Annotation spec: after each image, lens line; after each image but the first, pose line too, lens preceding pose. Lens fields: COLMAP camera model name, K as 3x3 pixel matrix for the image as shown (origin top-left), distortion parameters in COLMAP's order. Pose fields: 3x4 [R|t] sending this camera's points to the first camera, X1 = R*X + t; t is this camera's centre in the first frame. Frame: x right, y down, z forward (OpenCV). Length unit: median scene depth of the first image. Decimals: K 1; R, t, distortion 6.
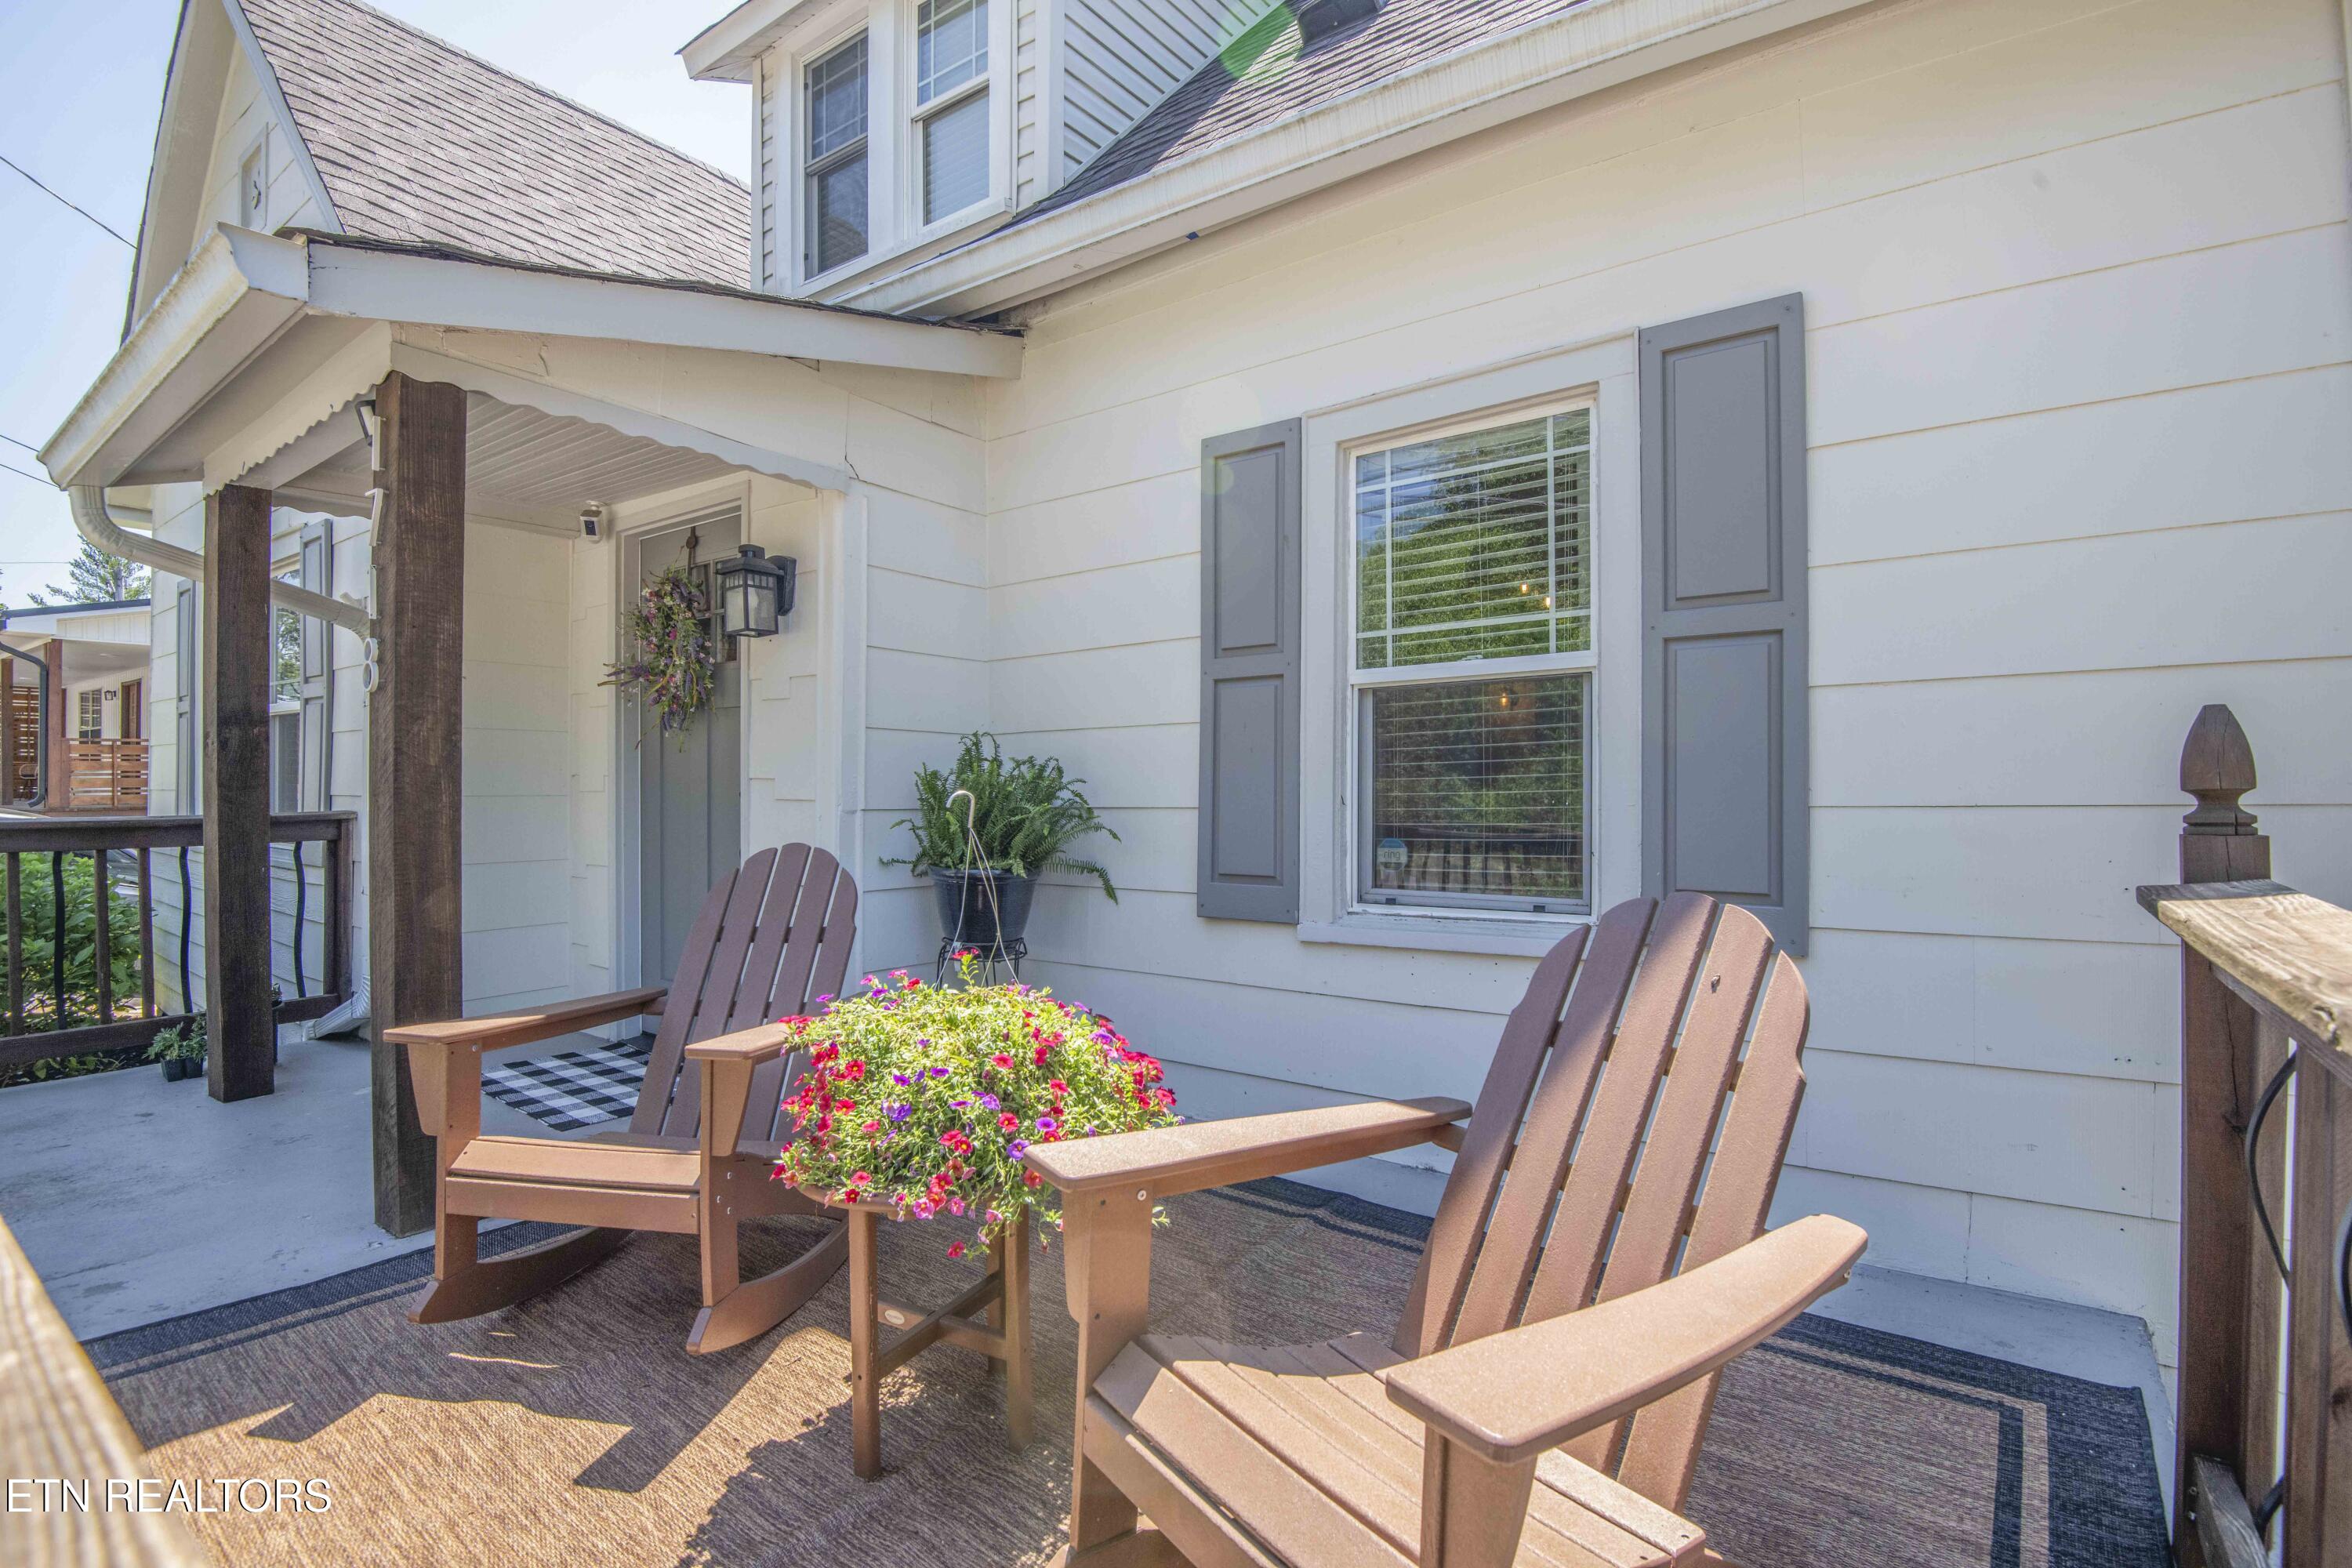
lens RADIAL K [[1099.3, 0, 1179.0], [0, 1099.3, 776.8], [0, 0, 1]] dist [-0.026547, 0.001741]
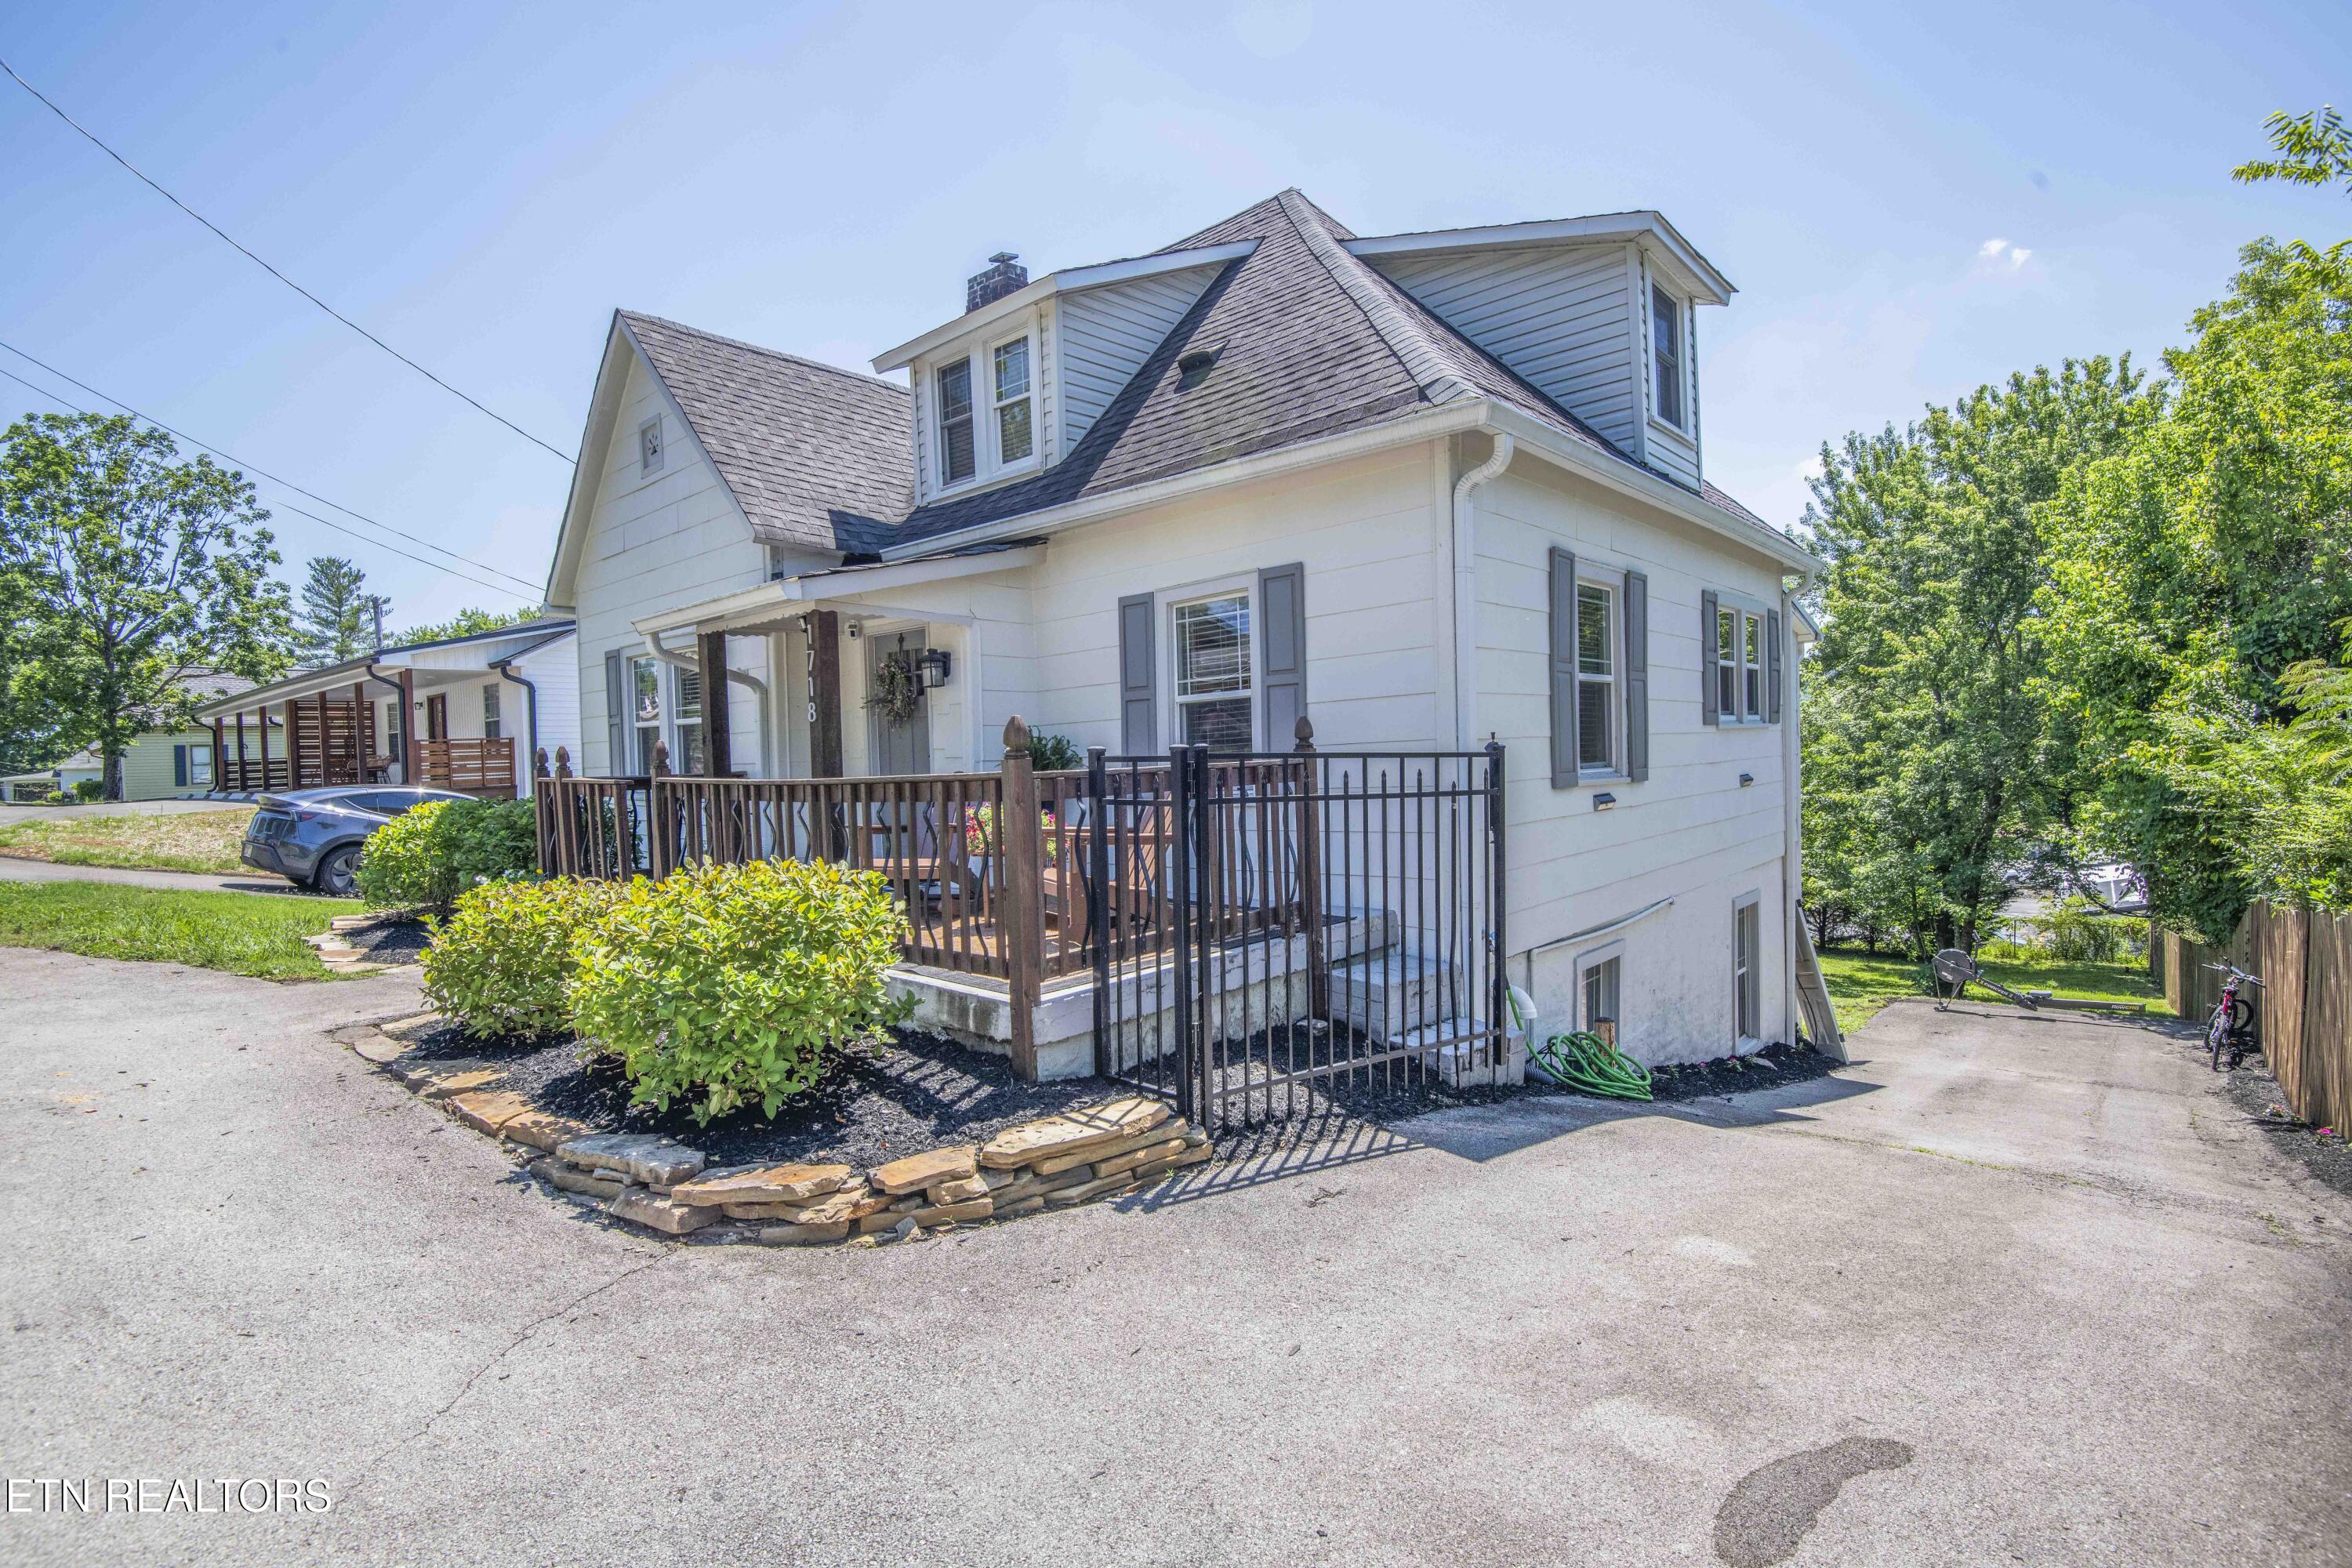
lens RADIAL K [[1099.3, 0, 1175.6], [0, 1099.3, 787.1], [0, 0, 1]] dist [-0.026547, 0.001741]
pose [[0.993622, -0.026298, -0.109653, 0.382441], [0.030548, 0.998838, 0.037267, 0.011951], [0.108546, -0.040379, 0.993271, -1.310367]]
